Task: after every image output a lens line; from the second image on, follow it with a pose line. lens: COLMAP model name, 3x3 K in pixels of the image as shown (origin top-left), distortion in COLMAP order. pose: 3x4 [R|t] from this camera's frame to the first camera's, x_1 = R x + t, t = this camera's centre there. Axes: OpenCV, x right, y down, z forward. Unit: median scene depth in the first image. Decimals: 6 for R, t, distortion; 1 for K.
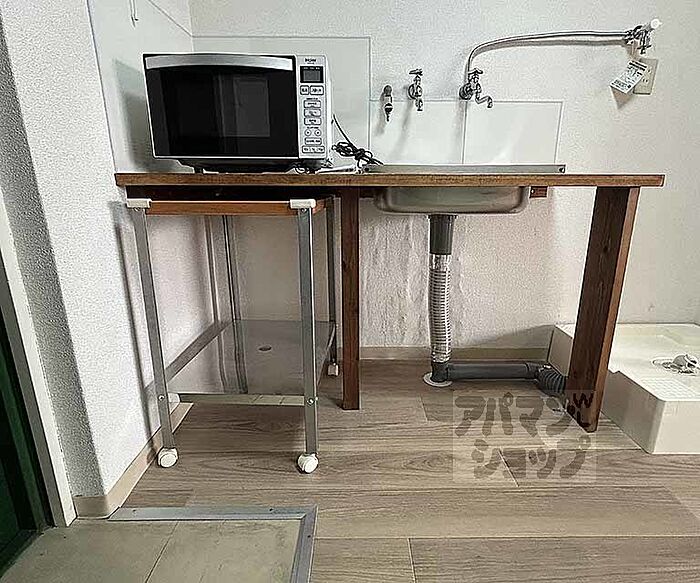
lens RADIAL K [[391.9, 0, 351.9], [0, 391.9, 288.6], [0, 0, 1]] dist [-0.003482, -0.001314]
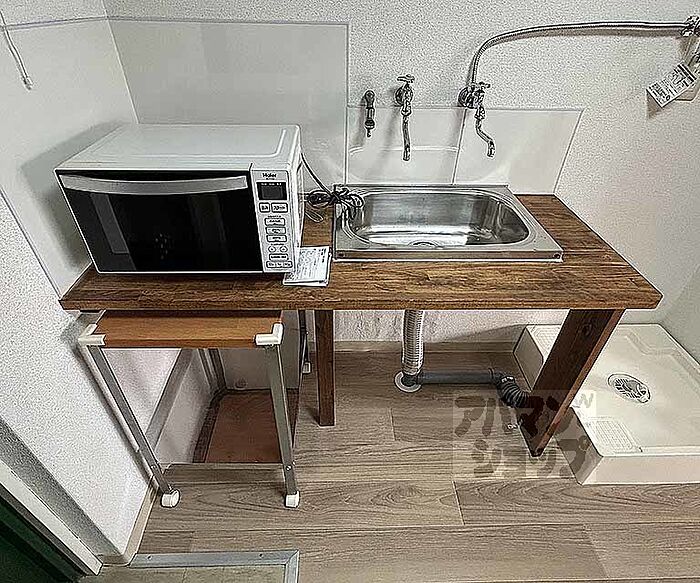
lens RADIAL K [[393.1, 0, 340.2], [0, 393.1, 294.0], [0, 0, 1]] dist [-0.000278, 0.000738]
pose [[0.999810, -0.003859, 0.019112, 0.019883], [-0.003644, 0.925955, 0.377617, -0.575470], [-0.019154, -0.377615, 0.925765, 0.138786]]
